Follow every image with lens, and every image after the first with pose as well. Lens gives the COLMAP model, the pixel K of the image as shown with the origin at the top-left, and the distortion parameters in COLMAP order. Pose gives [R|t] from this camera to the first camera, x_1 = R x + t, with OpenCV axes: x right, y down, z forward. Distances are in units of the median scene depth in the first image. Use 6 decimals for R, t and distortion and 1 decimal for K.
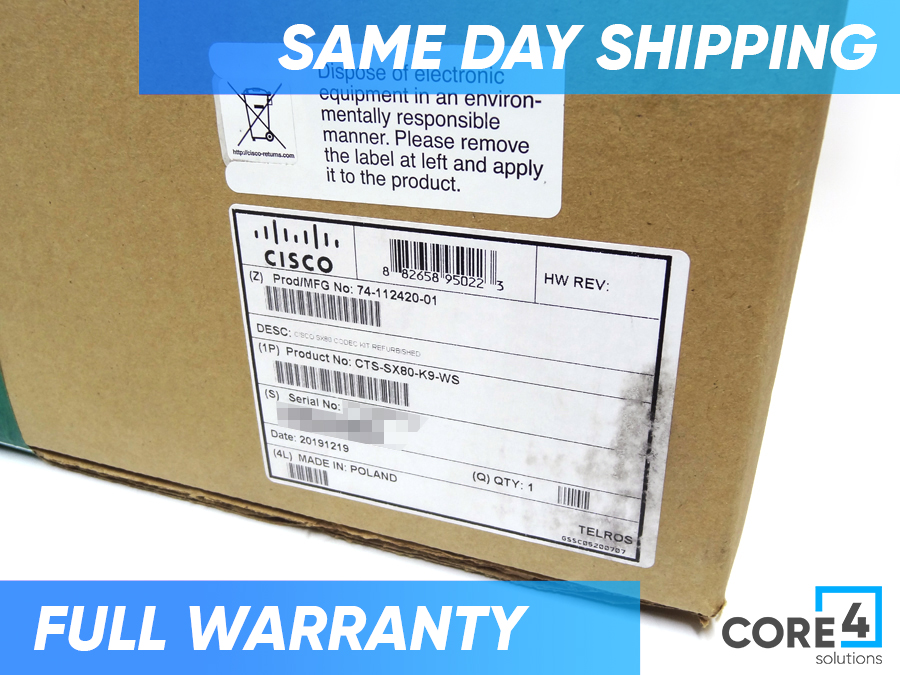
lens RADIAL K [[849.7, 0, 443.7], [0, 849.7, 332.5], [0, 0, 1]] dist [-0.042484, -0.012749]
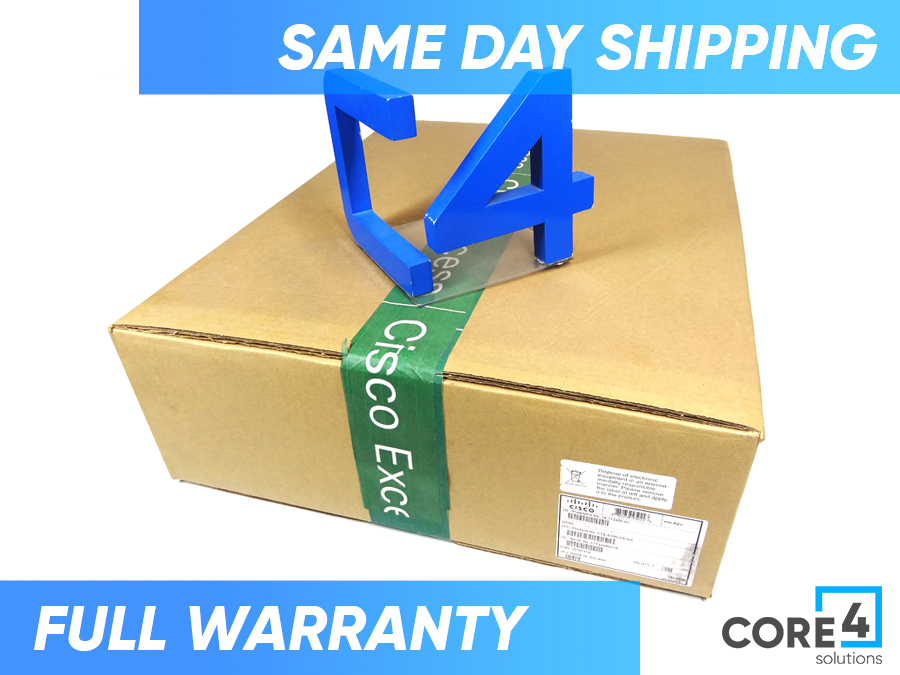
lens RADIAL K [[718.1, 0, 458.3], [0, 718.1, 339.5], [0, 0, 1]] dist [-0.036688, 0.001151]
pose [[0.997281, -0.066132, 0.032504, -0.696292], [0.058236, 0.977605, 0.202228, -1.303990], [-0.045149, -0.199785, 0.978799, -1.502468]]
